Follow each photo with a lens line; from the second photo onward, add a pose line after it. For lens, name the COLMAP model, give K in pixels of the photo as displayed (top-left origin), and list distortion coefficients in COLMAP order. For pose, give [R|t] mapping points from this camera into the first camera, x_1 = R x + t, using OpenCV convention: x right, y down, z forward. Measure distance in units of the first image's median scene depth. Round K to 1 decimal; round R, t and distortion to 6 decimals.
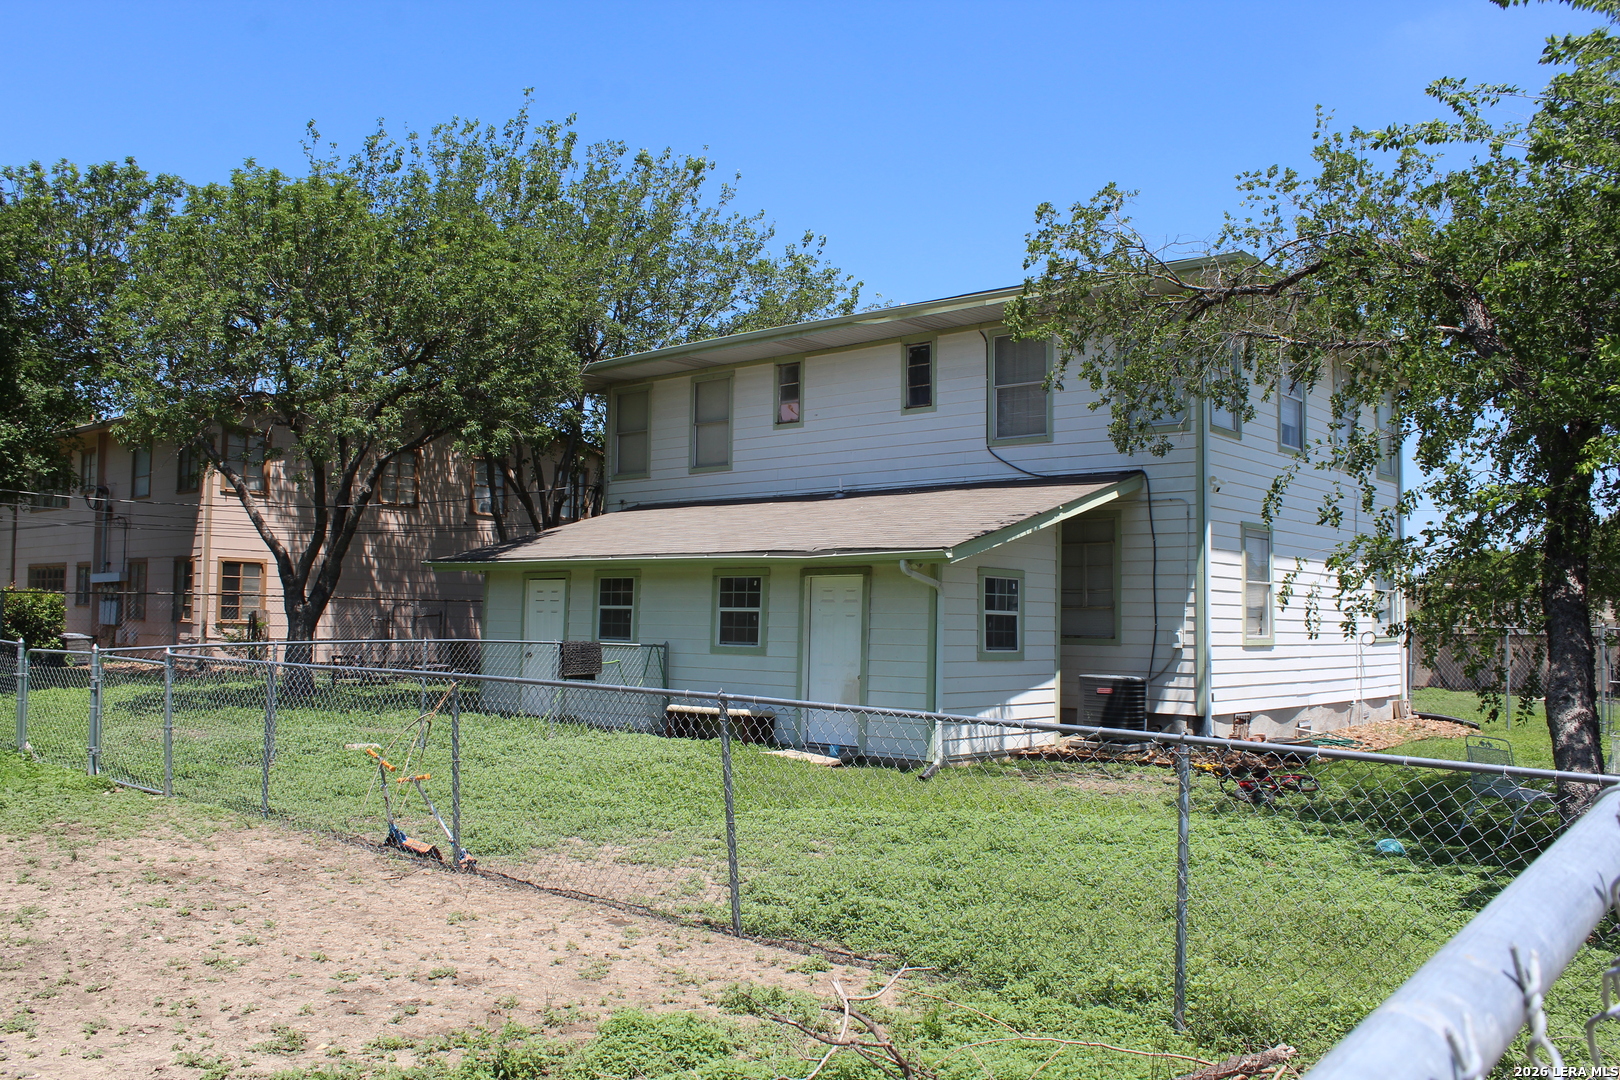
lens RADIAL K [[1394.2, 0, 819.6], [0, 1394.2, 550.9], [0, 0, 1]] dist [-0.165388, 0.149916]
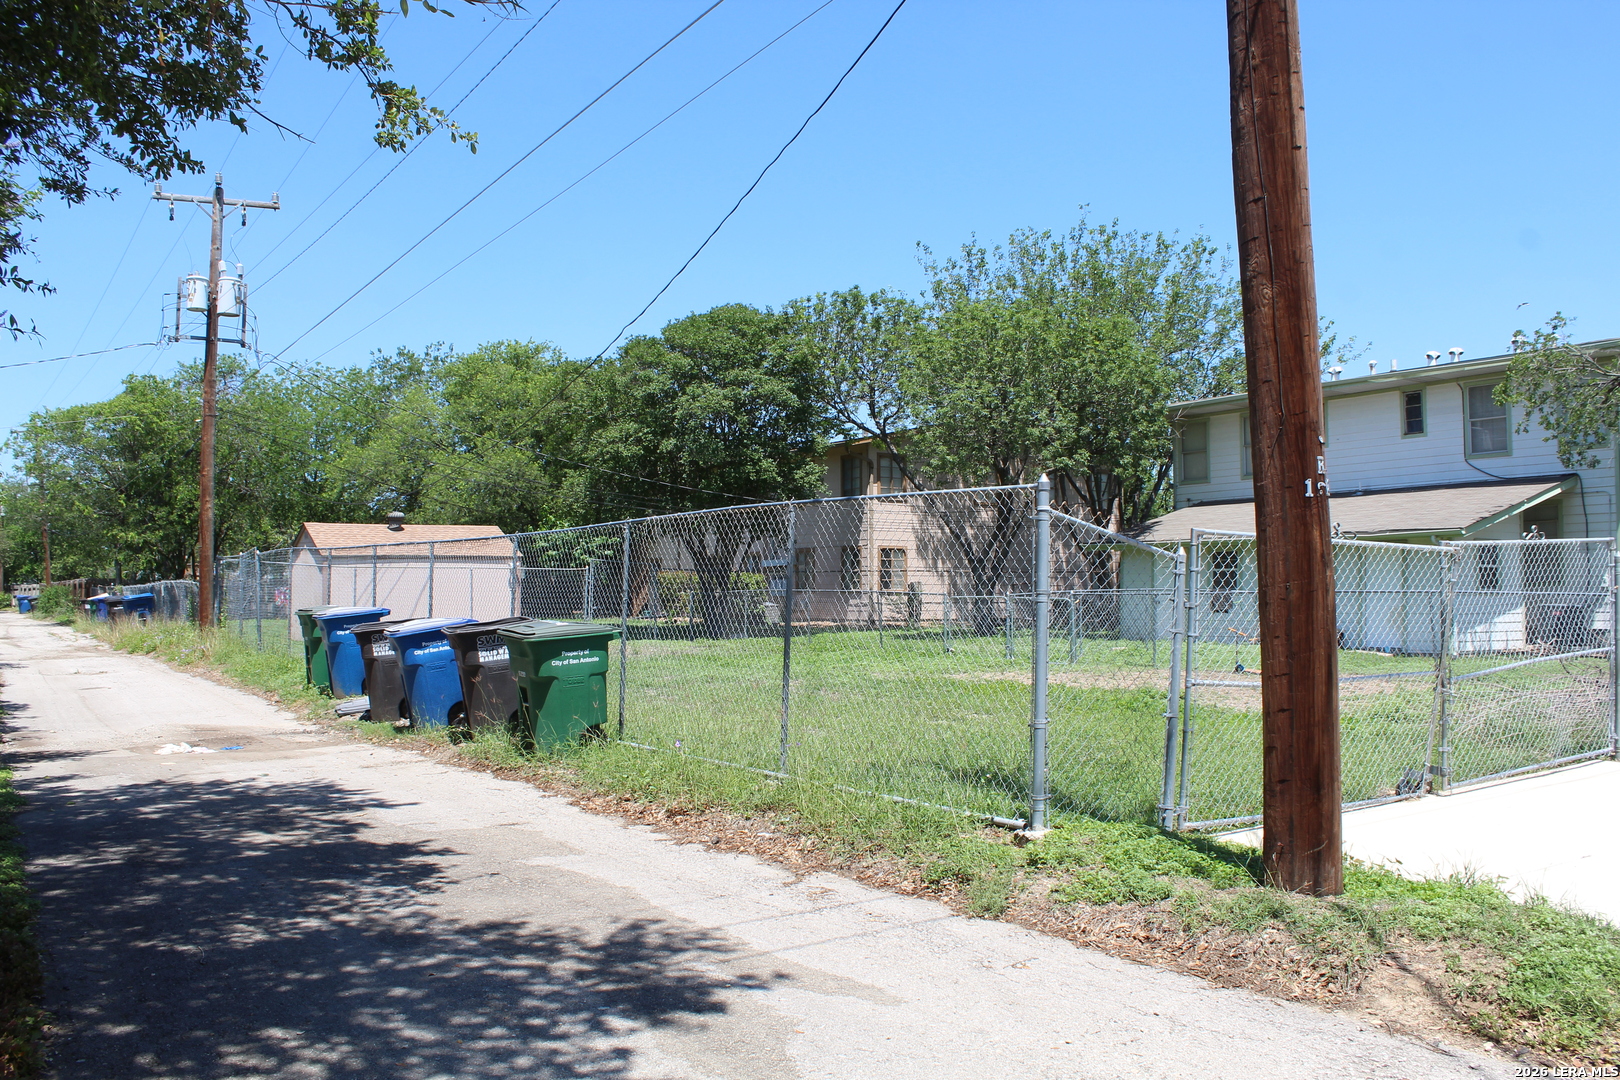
lens RADIAL K [[1394.2, 0, 797.4], [0, 1394.2, 534.4], [0, 0, 1]] dist [-0.165388, 0.149916]
pose [[0.961712, -0.027835, -0.272645, -0.204820], [0.028793, 0.999585, -0.000486, -0.014385], [0.272545, -0.007383, 0.962115, -0.705081]]
